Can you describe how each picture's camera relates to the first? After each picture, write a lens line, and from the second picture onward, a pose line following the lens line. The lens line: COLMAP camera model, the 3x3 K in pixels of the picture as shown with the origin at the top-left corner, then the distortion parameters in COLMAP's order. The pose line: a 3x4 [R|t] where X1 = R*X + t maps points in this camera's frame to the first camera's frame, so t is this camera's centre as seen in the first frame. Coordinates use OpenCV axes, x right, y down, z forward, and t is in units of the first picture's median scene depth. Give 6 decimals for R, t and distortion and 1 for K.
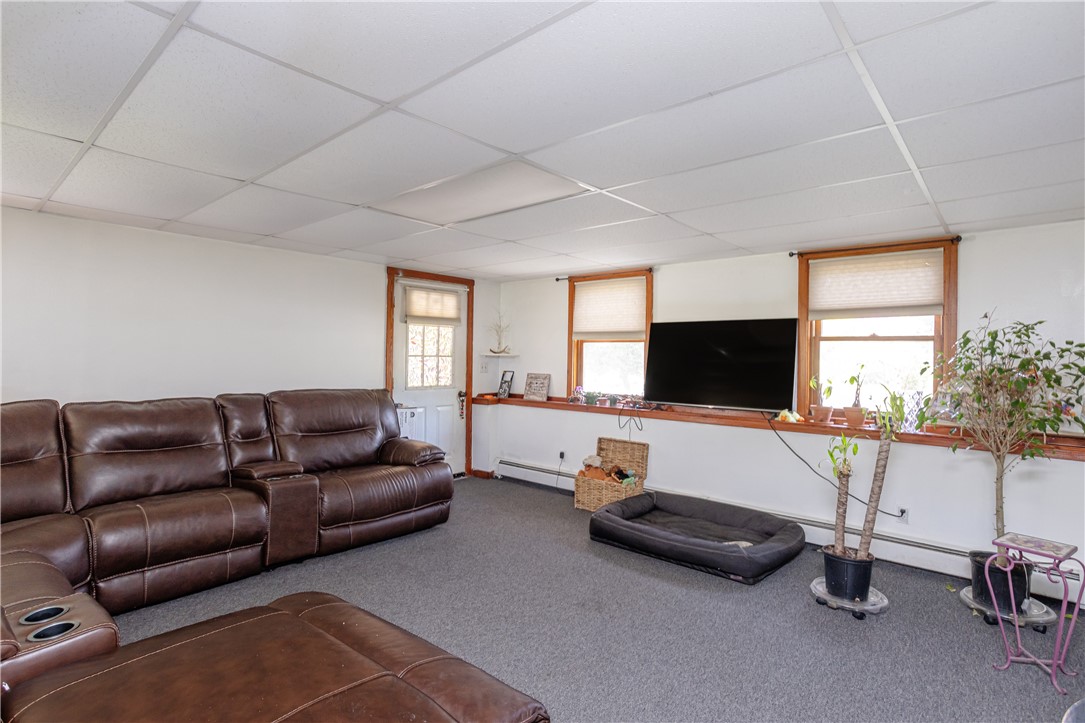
lens RADIAL K [[528.2, 0, 549.9], [0, 528.2, 363.8], [0, 0, 1]] dist [-0.053122, 0.035301]
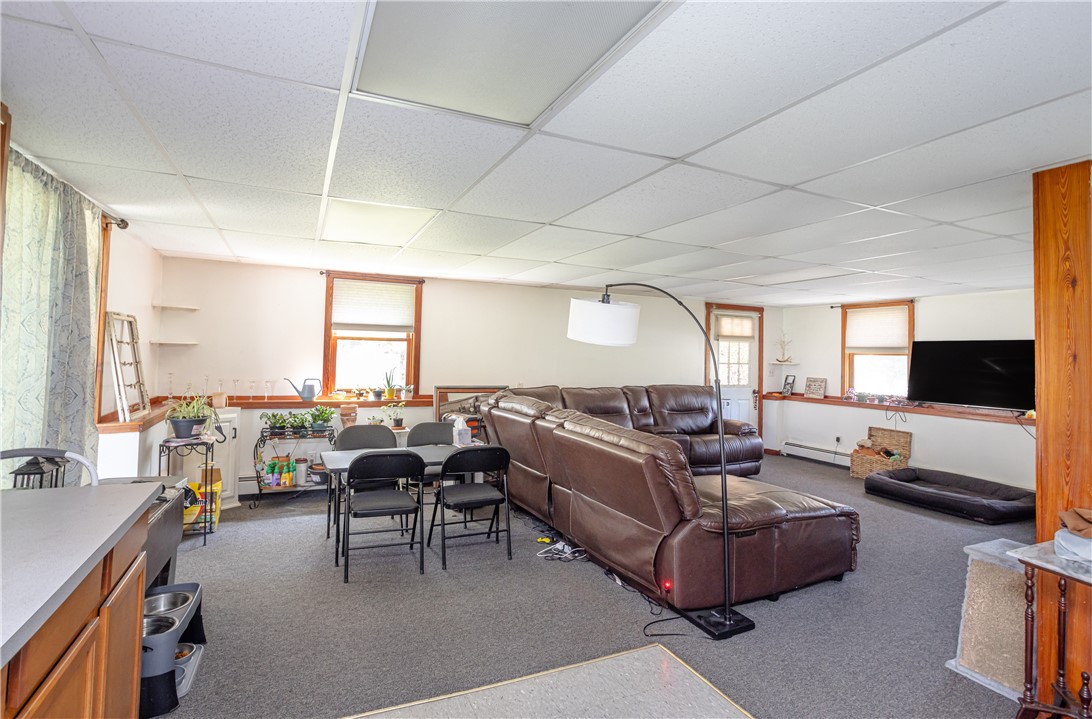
lens RADIAL K [[538.9, 0, 557.8], [0, 538.9, 338.5], [0, 0, 1]] dist [-0.045118, 0.000869]
pose [[0.916781, -0.004519, -0.399366, -0.088770], [-0.015912, 0.998729, -0.047827, -0.006303], [0.399074, 0.050201, 0.915543, -0.527594]]
